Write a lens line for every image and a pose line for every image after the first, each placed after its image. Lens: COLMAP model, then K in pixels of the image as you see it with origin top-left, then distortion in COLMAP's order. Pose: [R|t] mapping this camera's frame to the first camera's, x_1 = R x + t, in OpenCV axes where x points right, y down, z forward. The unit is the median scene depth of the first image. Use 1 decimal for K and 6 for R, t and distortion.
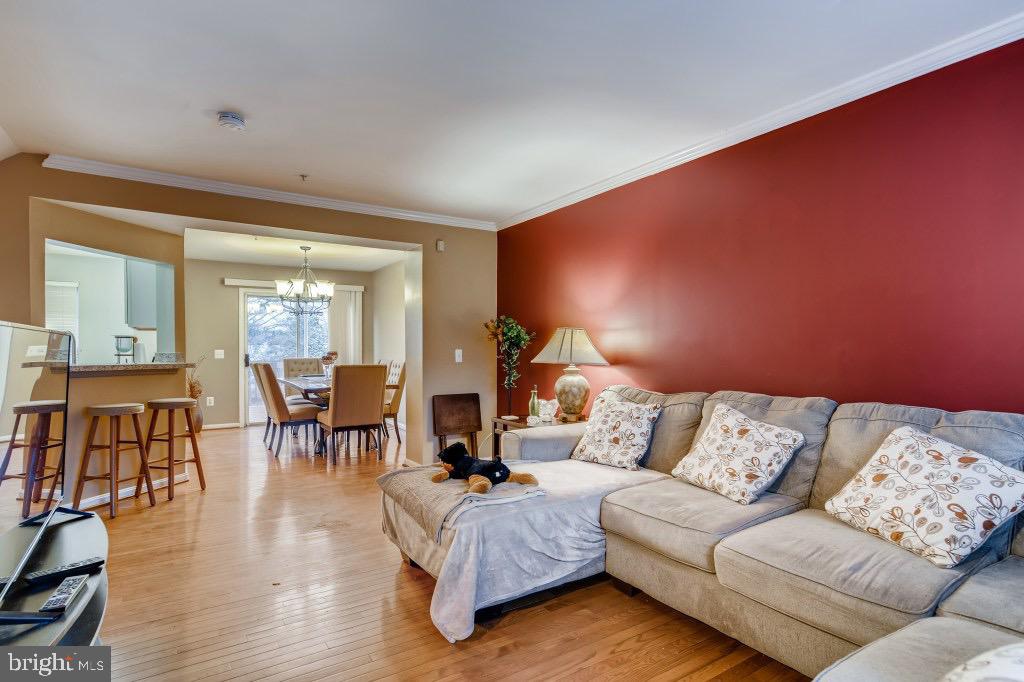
lens RADIAL K [[525.8, 0, 504.4], [0, 525.8, 344.9], [0, 0, 1]] dist [0.013631, 0.001752]
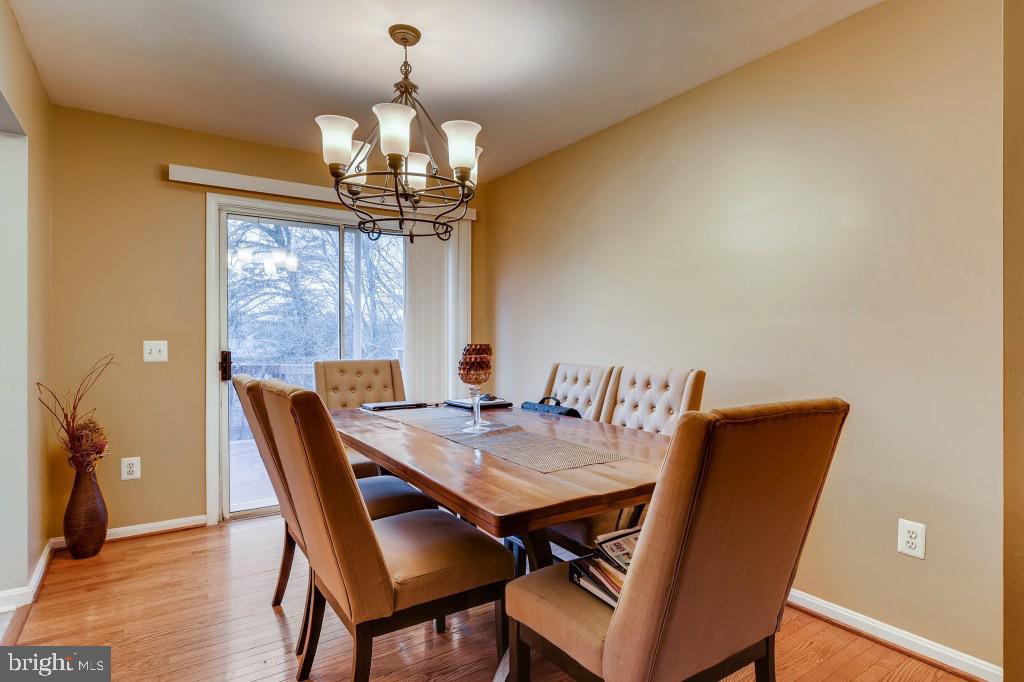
lens RADIAL K [[525.8, 0, 520.0], [0, 525.8, 338.9], [0, 0, 1]] dist [0.013631, 0.001752]
pose [[0.998645, 0.000609, 0.052033, -0.276784], [-0.000419, 0.999993, -0.003652, 0.009384], [-0.052035, 0.003625, 0.998639, 0.569771]]
